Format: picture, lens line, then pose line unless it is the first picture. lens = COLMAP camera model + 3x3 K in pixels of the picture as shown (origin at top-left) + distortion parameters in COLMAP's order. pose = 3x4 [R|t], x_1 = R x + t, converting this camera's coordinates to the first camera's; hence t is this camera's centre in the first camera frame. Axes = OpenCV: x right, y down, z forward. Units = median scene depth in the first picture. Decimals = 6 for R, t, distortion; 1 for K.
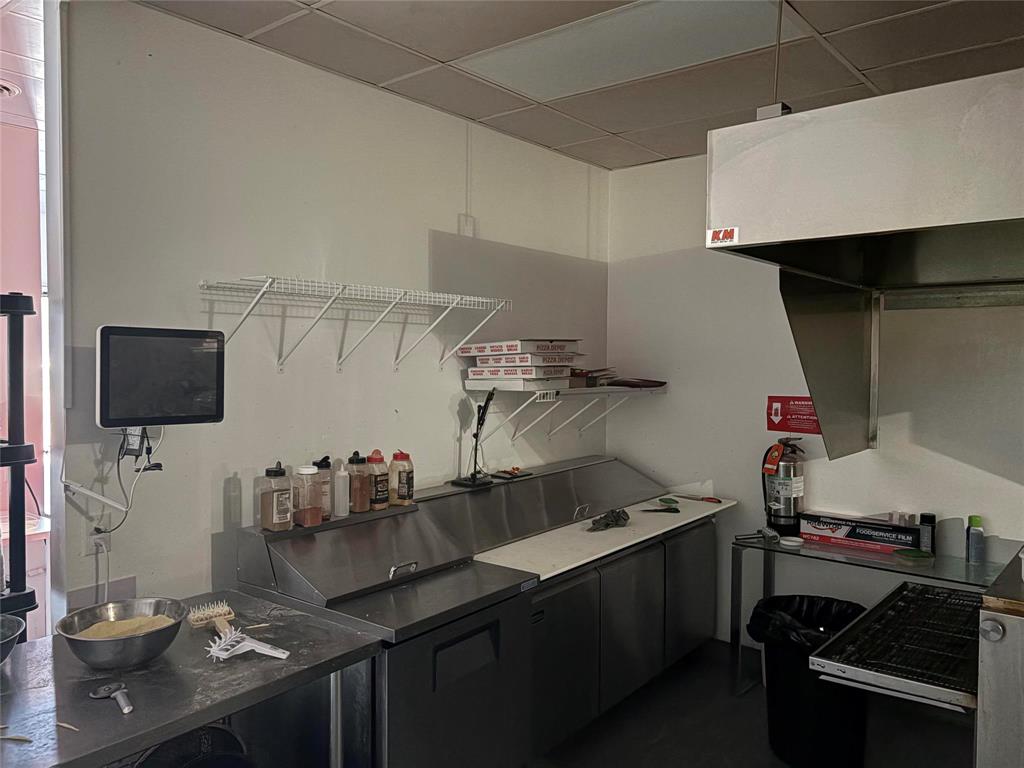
lens RADIAL K [[767.2, 0, 515.9], [0, 767.2, 383.4], [0, 0, 1]] dist [0.006057, 0.001934]
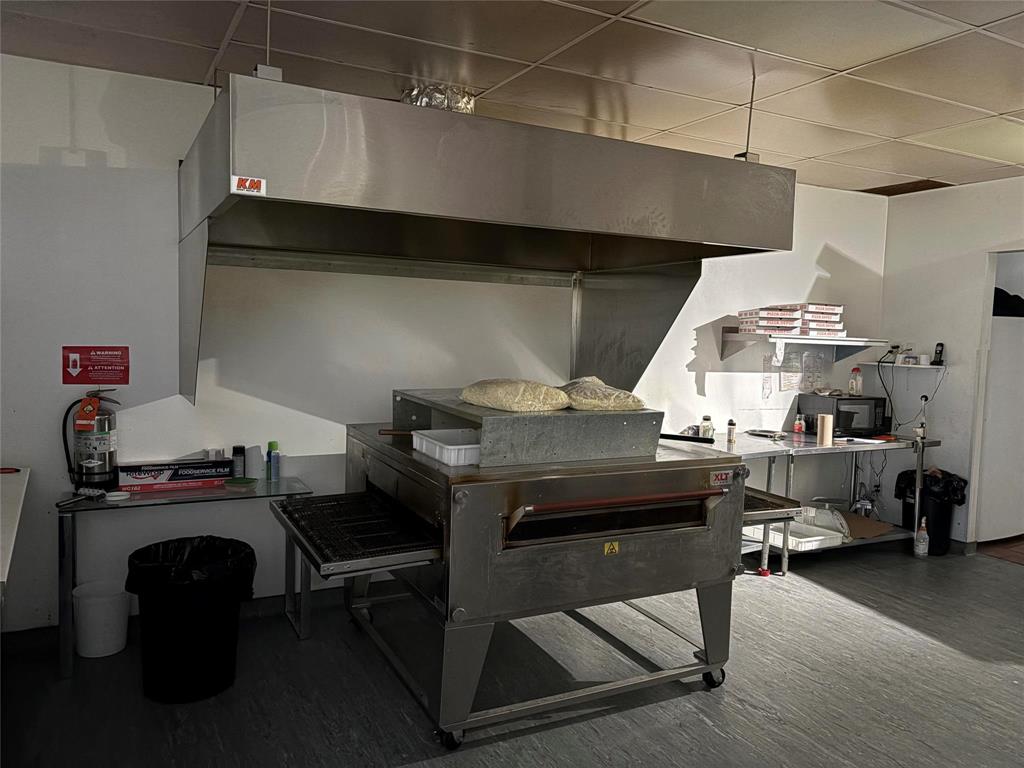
lens RADIAL K [[767.2, 0, 515.9], [0, 767.2, 383.4], [0, 0, 1]] dist [0.006057, 0.001934]
pose [[0.376447, -0.060837, 0.924438, -0.340391], [0.003495, 0.997928, 0.064250, 0.003752], [-0.926431, -0.020956, 0.375880, 0.175668]]
